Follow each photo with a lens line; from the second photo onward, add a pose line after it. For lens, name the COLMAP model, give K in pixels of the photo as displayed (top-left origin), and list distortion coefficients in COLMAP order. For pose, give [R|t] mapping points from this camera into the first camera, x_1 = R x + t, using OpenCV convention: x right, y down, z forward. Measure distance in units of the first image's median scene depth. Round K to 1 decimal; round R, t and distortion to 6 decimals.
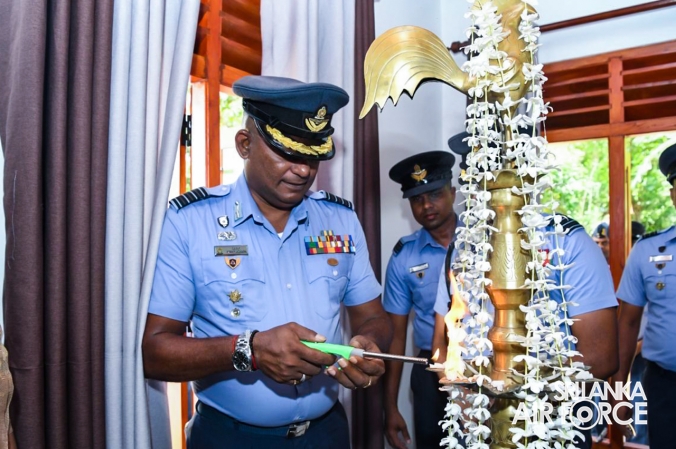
lens RADIAL K [[482.9, 0, 340.0], [0, 482.9, 234.9], [0, 0, 1]] dist [-0.059070, 0.000289]
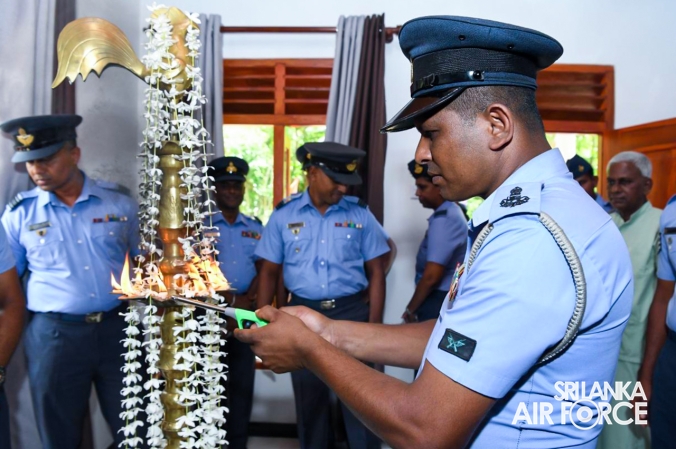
lens RADIAL K [[482.9, 0, 340.0], [0, 482.9, 234.9], [0, 0, 1]] dist [-0.059070, 0.000289]
pose [[0.834157, 0.000220, 0.551527, -0.006520], [-0.030233, 0.998515, 0.045327, 0.055897], [-0.550698, -0.054484, 0.832924, -0.421016]]
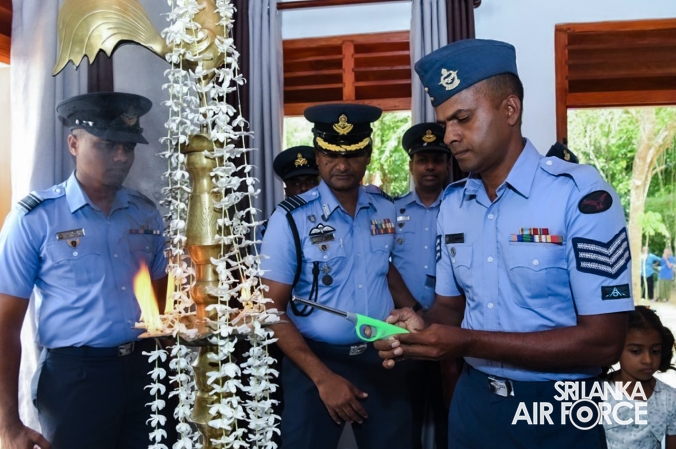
lens RADIAL K [[500.1, 0, 338.0], [0, 500.1, 224.5], [0, 0, 1]] dist [-0.055011, -0.000497]
pose [[0.916883, -0.013257, 0.398936, 0.180543], [-0.000693, 0.999394, 0.034804, 0.027409], [-0.399156, -0.032187, 0.916318, -0.151951]]
